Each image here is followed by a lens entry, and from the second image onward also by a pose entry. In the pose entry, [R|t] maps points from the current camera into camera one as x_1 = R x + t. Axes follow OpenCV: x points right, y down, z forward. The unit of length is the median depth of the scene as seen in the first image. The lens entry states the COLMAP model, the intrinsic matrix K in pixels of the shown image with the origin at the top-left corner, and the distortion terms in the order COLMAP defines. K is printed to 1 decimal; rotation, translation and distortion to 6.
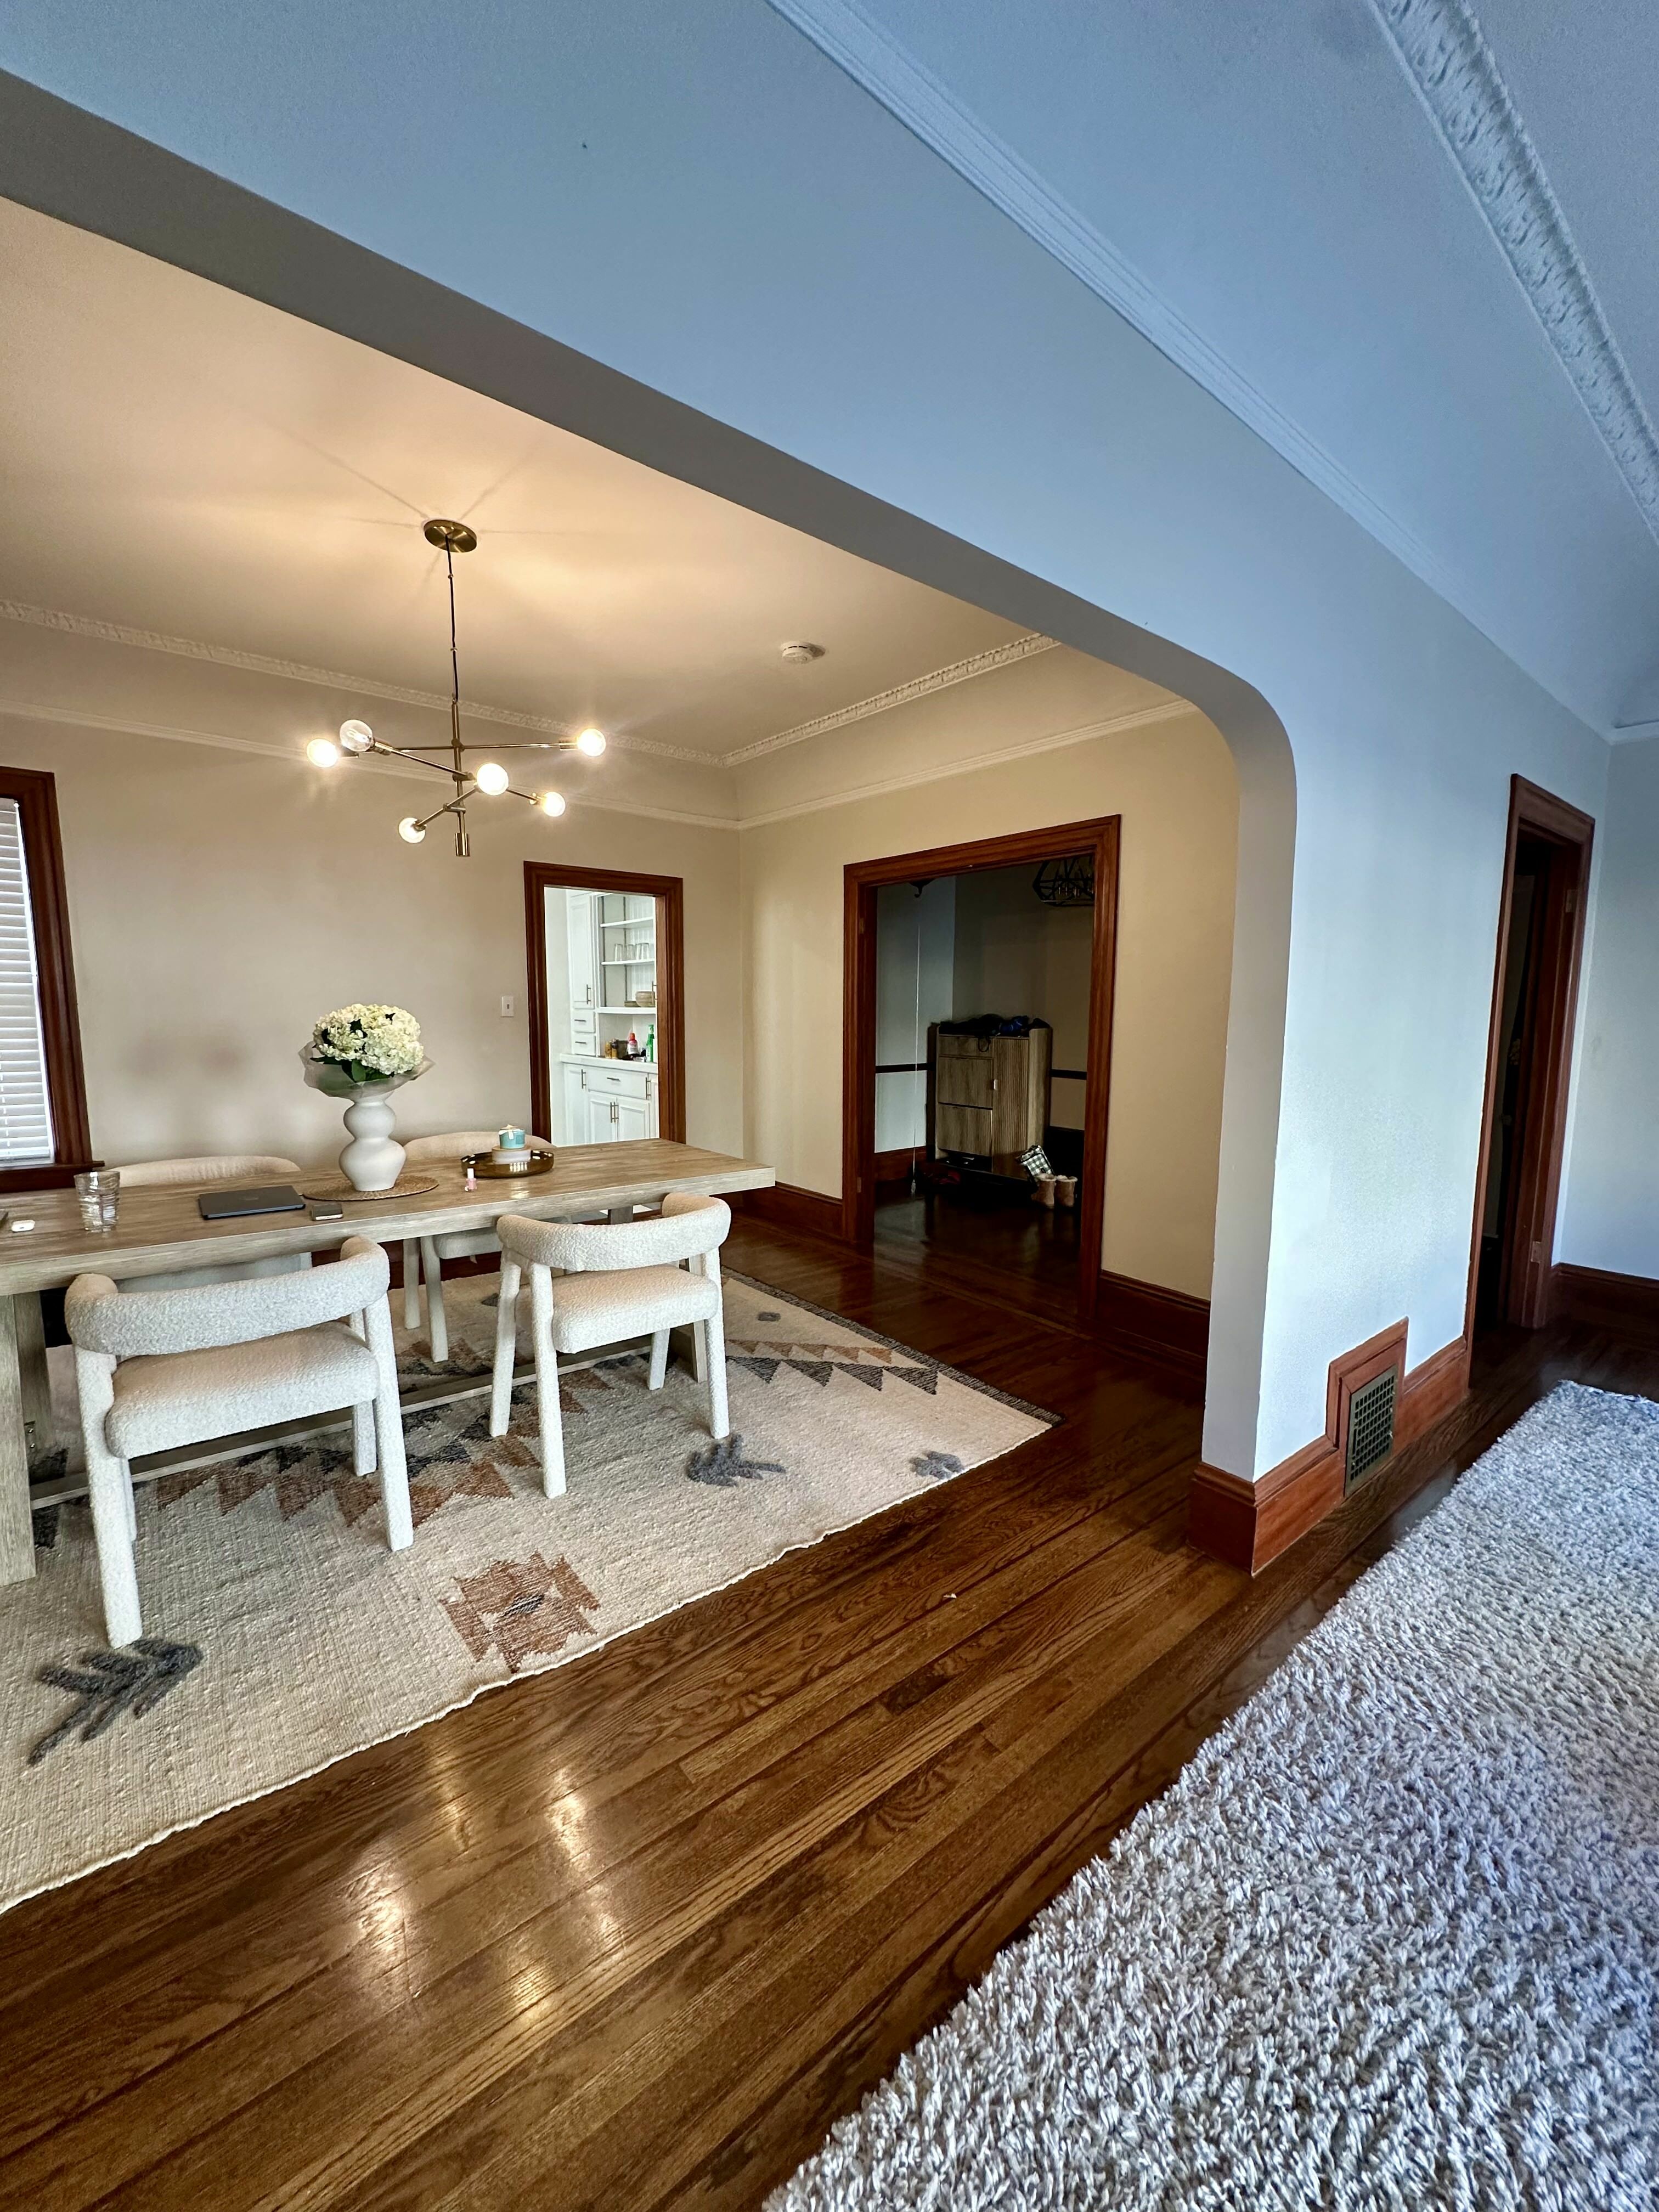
lens RADIAL K [[875.9, 0, 827.6], [0, 875.9, 1114.9], [0, 0, 1]] dist [-0.002812, 0.000409]
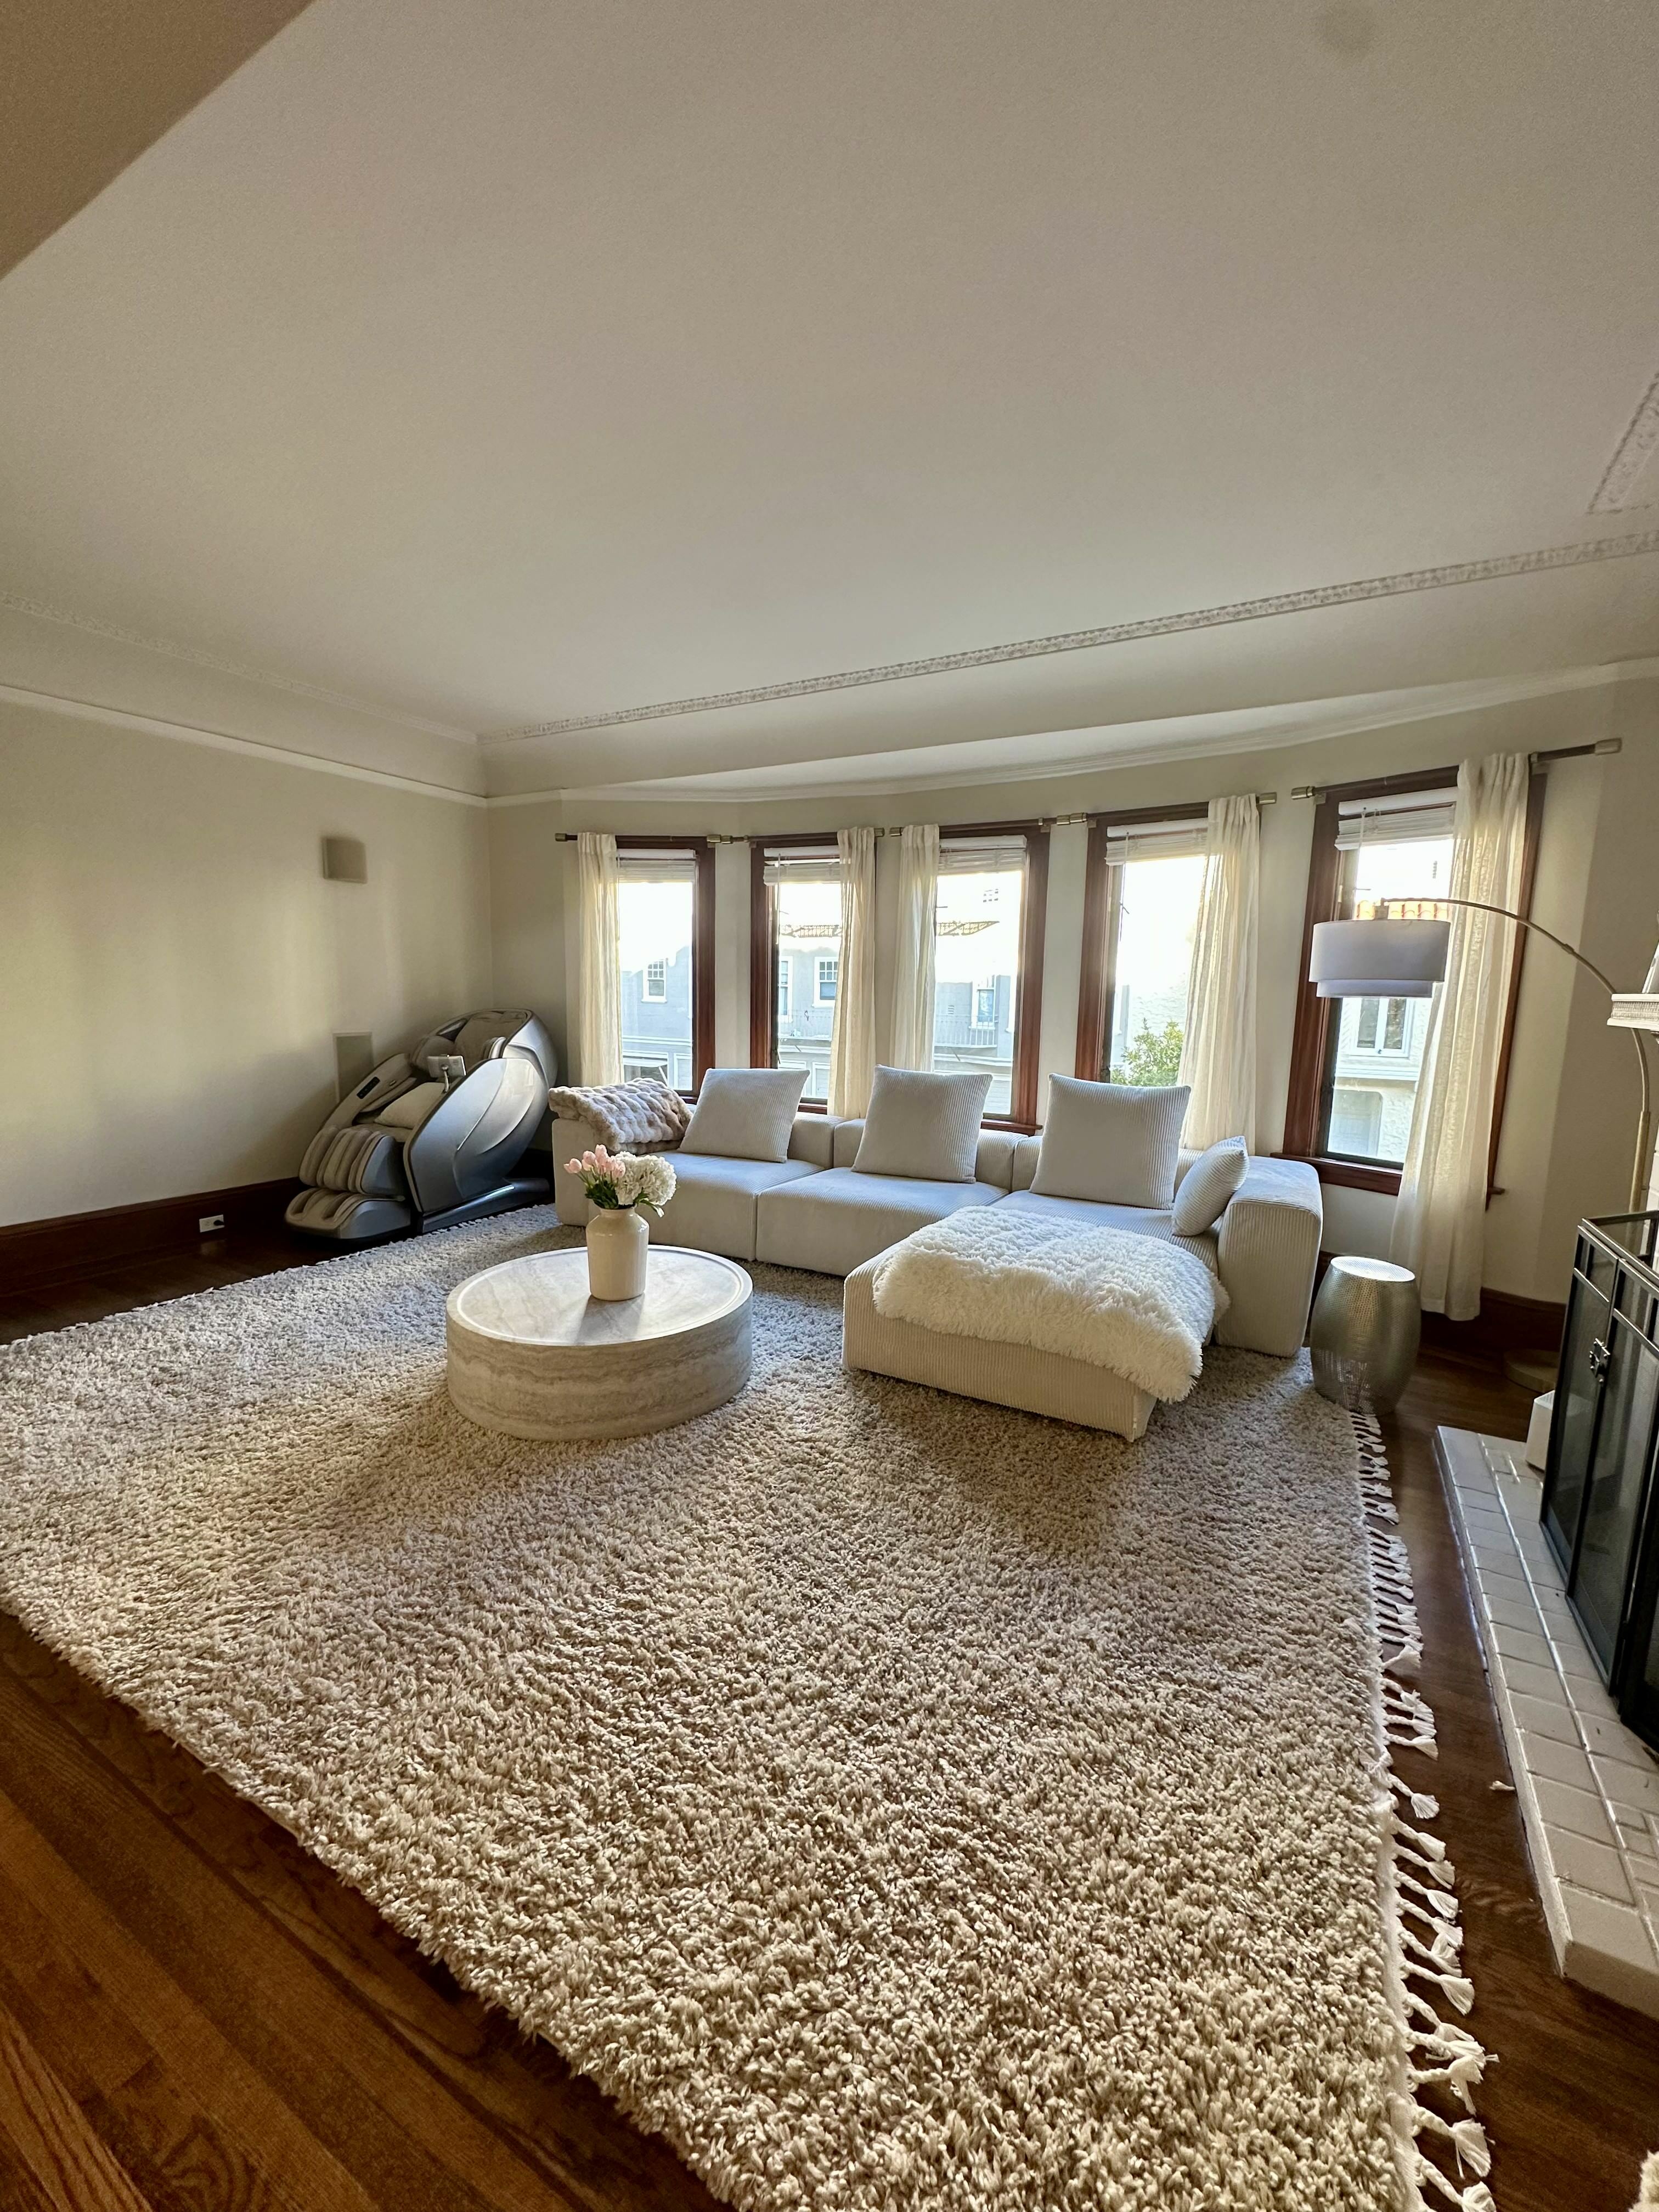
lens RADIAL K [[875.9, 0, 821.9], [0, 875.9, 1105.5], [0, 0, 1]] dist [-0.002812, 0.000409]
pose [[-0.362383, -0.133670, 0.922394, -0.695856], [0.091372, 0.979800, 0.177886, -0.095619], [-0.927539, 0.148745, -0.342849, 0.859614]]
